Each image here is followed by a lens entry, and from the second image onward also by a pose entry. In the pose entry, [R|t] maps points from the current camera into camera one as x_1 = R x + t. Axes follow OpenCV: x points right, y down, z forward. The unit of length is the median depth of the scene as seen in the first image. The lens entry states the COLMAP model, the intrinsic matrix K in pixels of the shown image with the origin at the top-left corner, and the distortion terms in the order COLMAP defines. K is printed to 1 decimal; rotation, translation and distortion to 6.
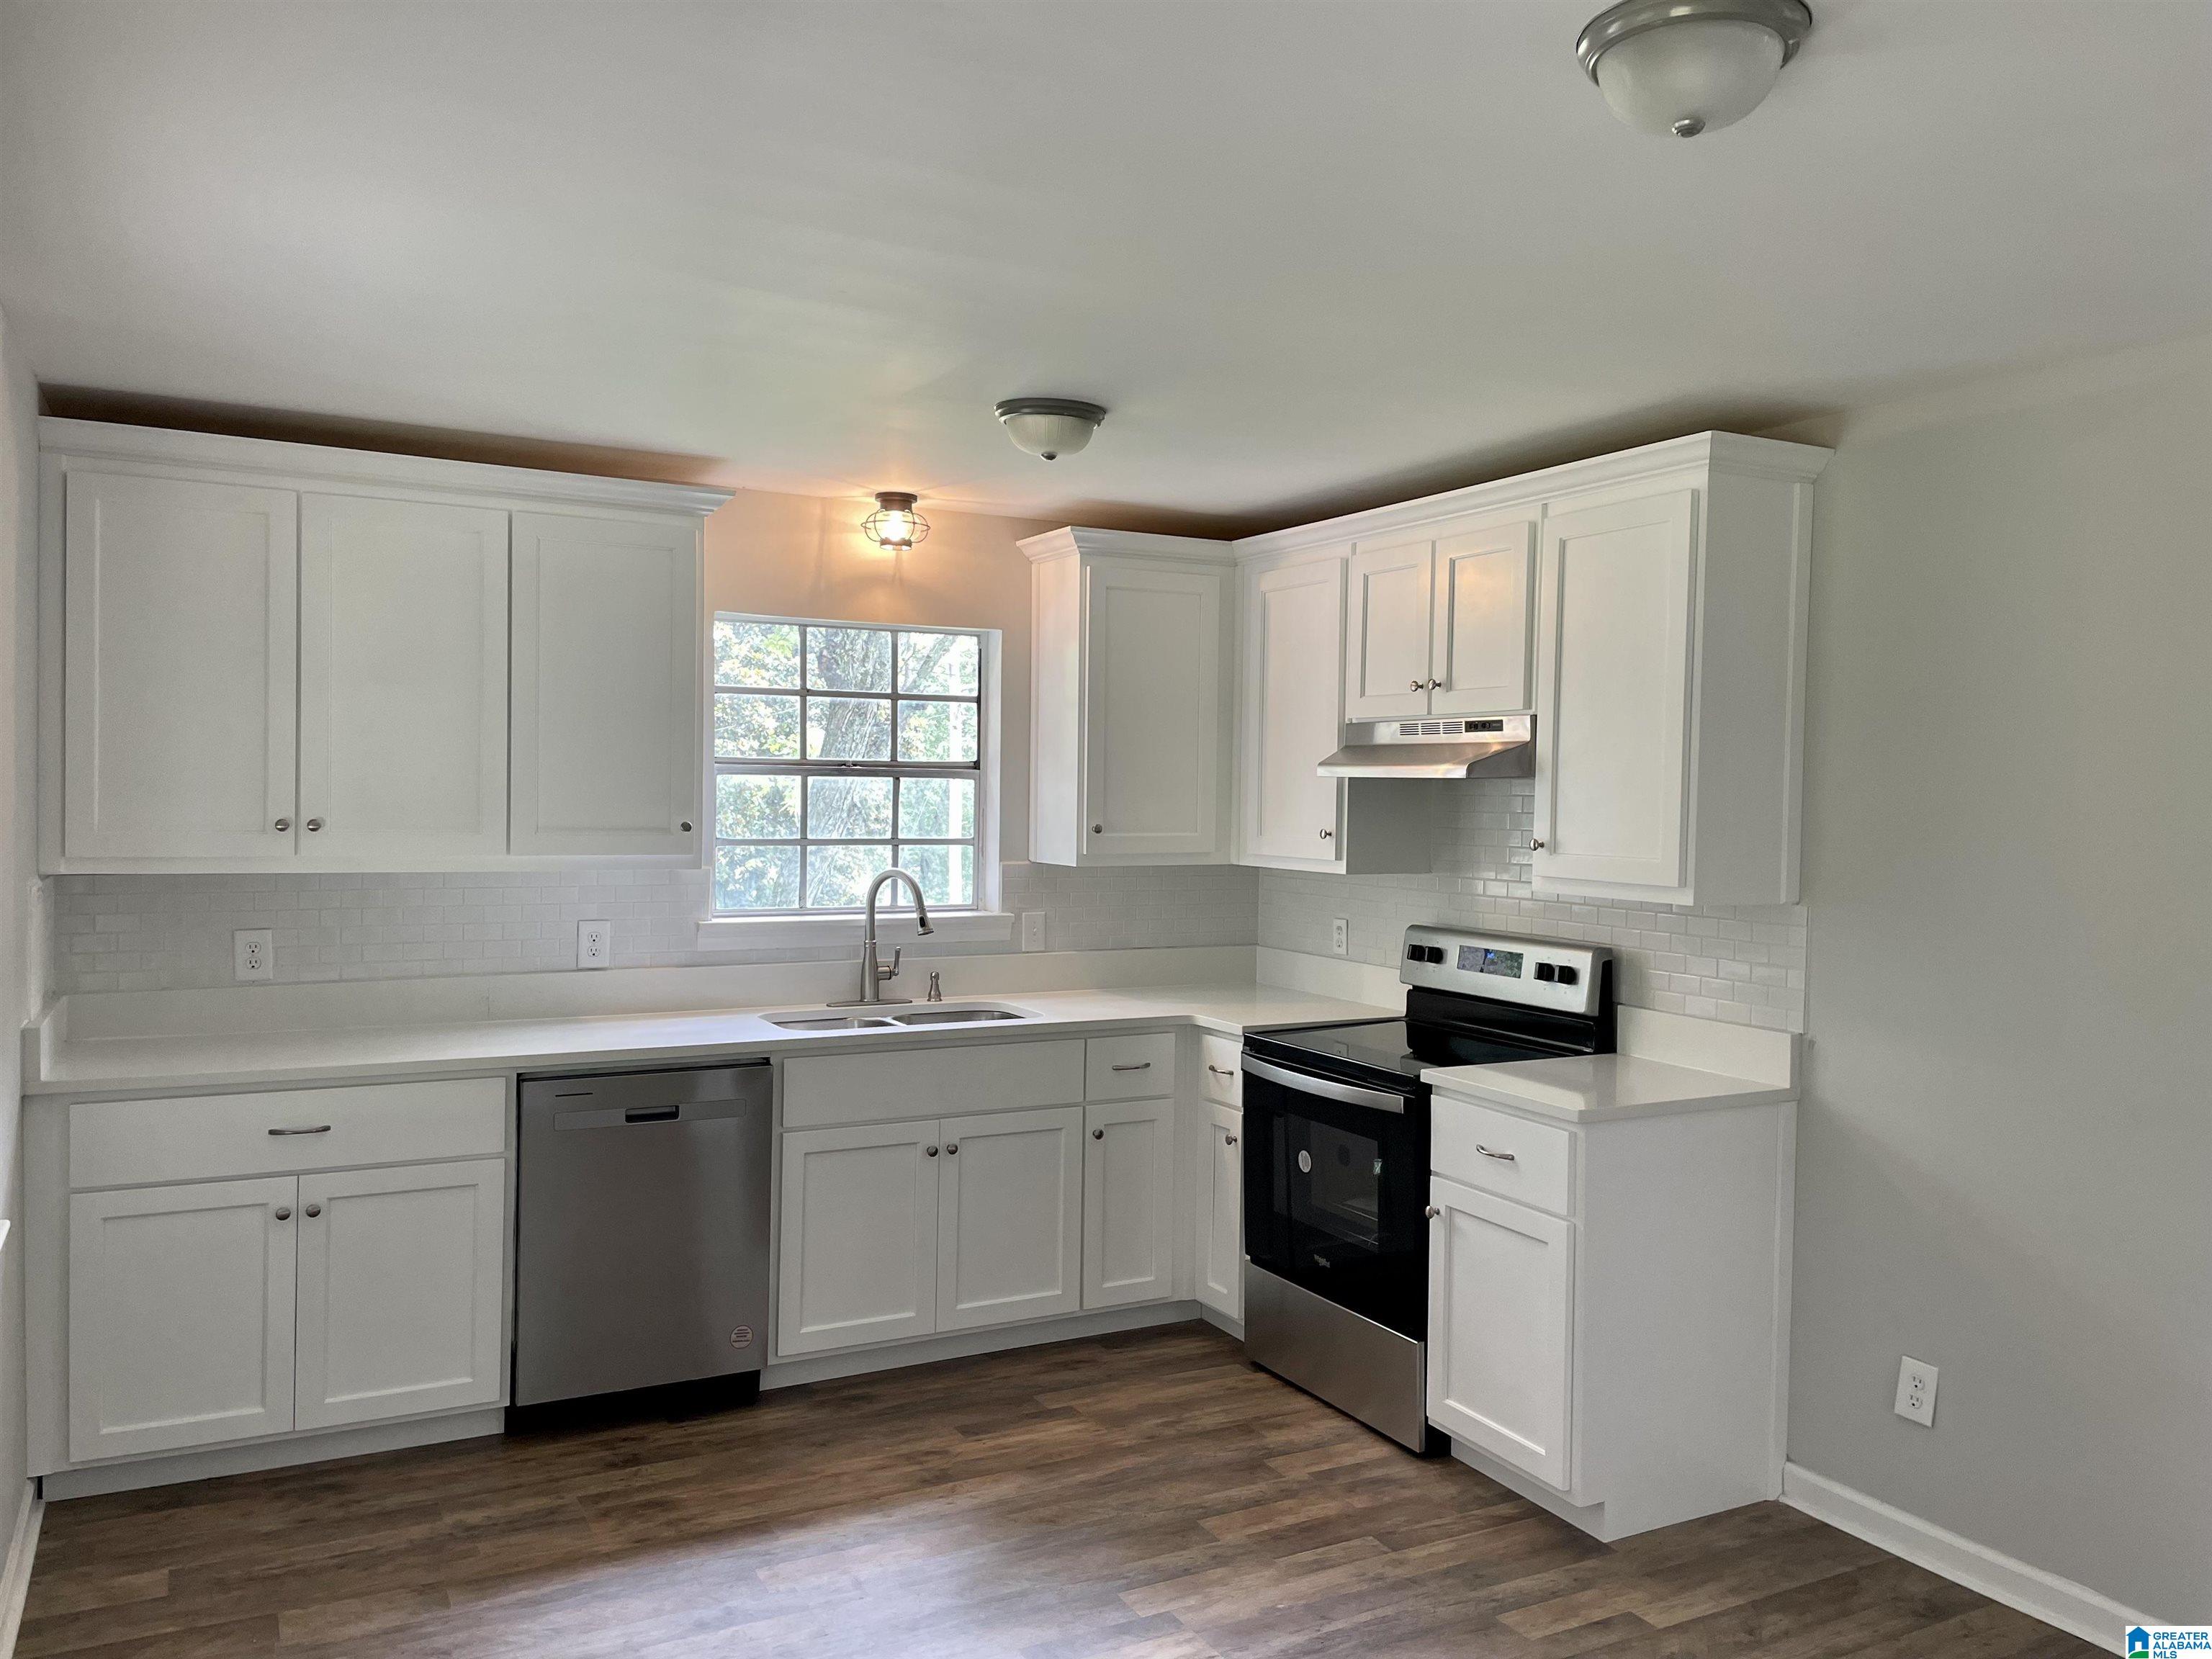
lens RADIAL K [[1655.1, 0, 1122.2], [0, 1655.1, 832.3], [0, 0, 1]] dist [0.088190, -0.108121]
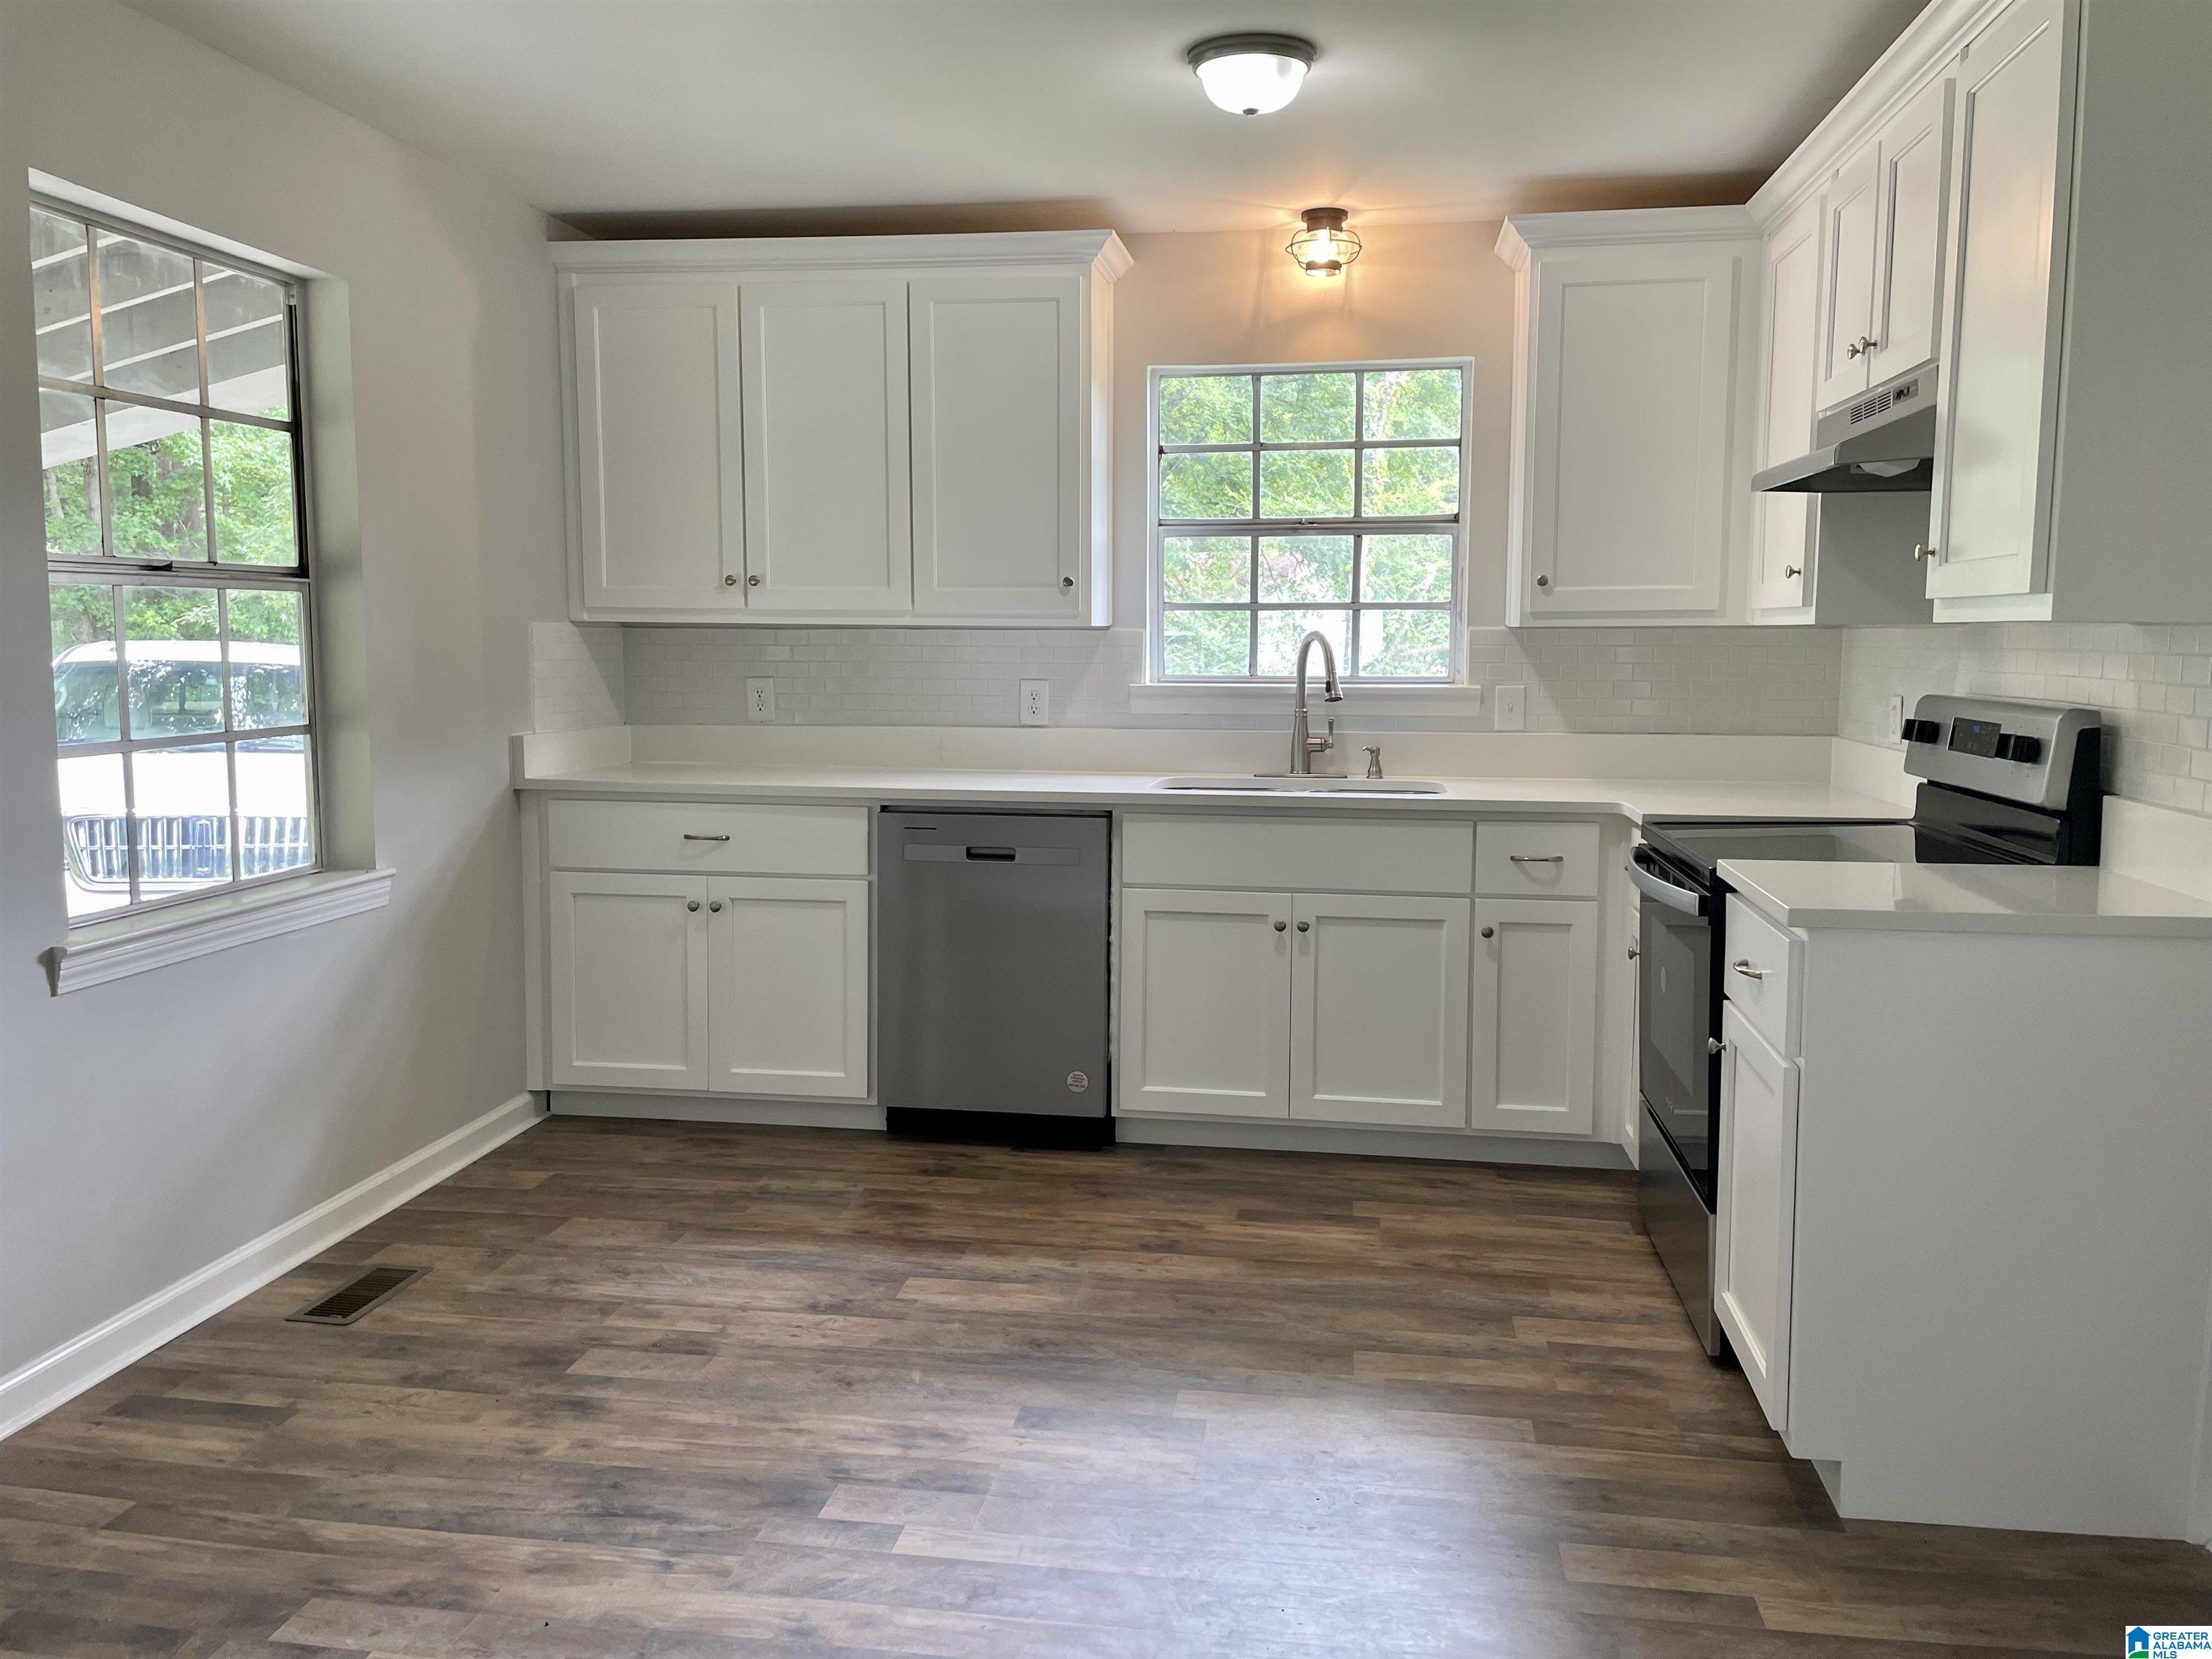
lens RADIAL K [[1655.1, 0, 1112.3], [0, 1655.1, 801.4], [0, 0, 1]] dist [0.088190, -0.108121]
pose [[0.801526, 0.049240, -0.595929, 0.381247], [-0.007307, 0.997336, 0.072579, 0.059331], [0.597915, -0.053819, 0.799751, 0.219675]]
